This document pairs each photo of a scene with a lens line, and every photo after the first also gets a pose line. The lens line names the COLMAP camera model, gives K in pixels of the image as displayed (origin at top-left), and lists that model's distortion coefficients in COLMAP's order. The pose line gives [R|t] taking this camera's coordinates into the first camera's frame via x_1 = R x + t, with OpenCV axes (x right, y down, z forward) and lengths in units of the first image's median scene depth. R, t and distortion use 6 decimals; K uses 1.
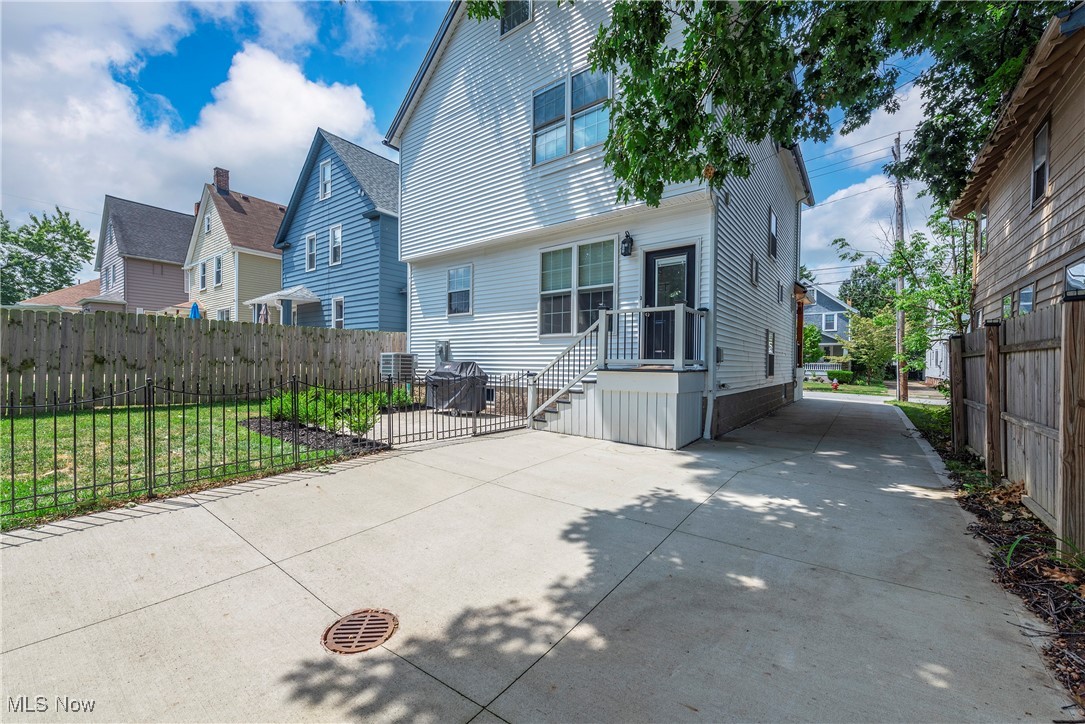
lens RADIAL K [[430.0, 0, 538.1], [0, 430.0, 365.7], [0, 0, 1]] dist [0.013038, -0.002546]
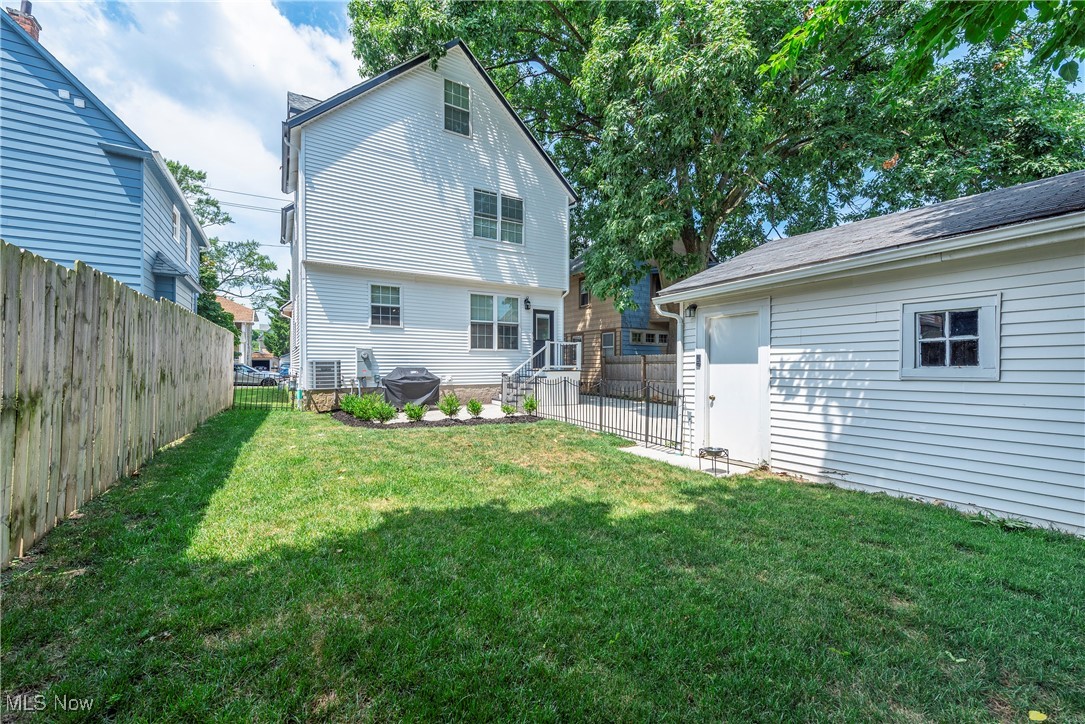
lens RADIAL K [[430.0, 0, 542.6], [0, 430.0, 364.2], [0, 0, 1]] dist [0.013038, -0.002546]
pose [[0.362043, -0.007298, 0.932133, -1.313643], [0.005188, 0.999970, 0.005814, -0.026317], [-0.932147, 0.002731, 0.362069, 0.234720]]
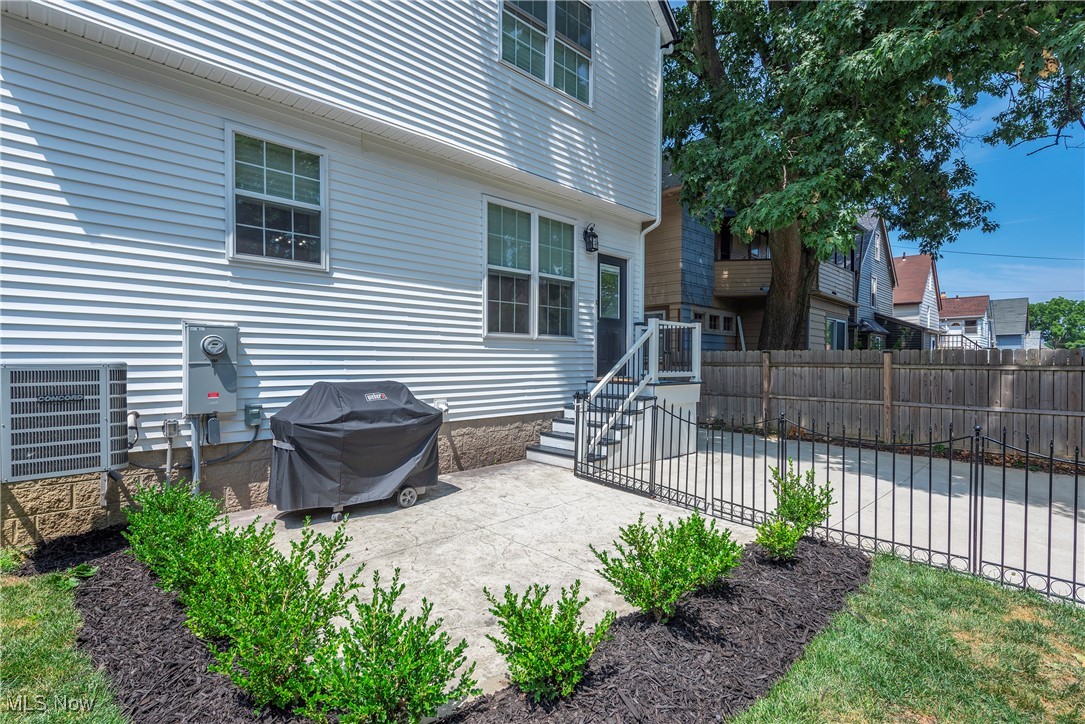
lens RADIAL K [[520.9, 0, 544.0], [0, 520.9, 362.6], [0, 0, 1]] dist [0.003722, -0.000007]
pose [[0.139510, -0.011399, 0.990155, -0.742987], [0.001508, 0.999935, 0.011300, -0.038302], [-0.990219, -0.000083, 0.139518, 0.828390]]
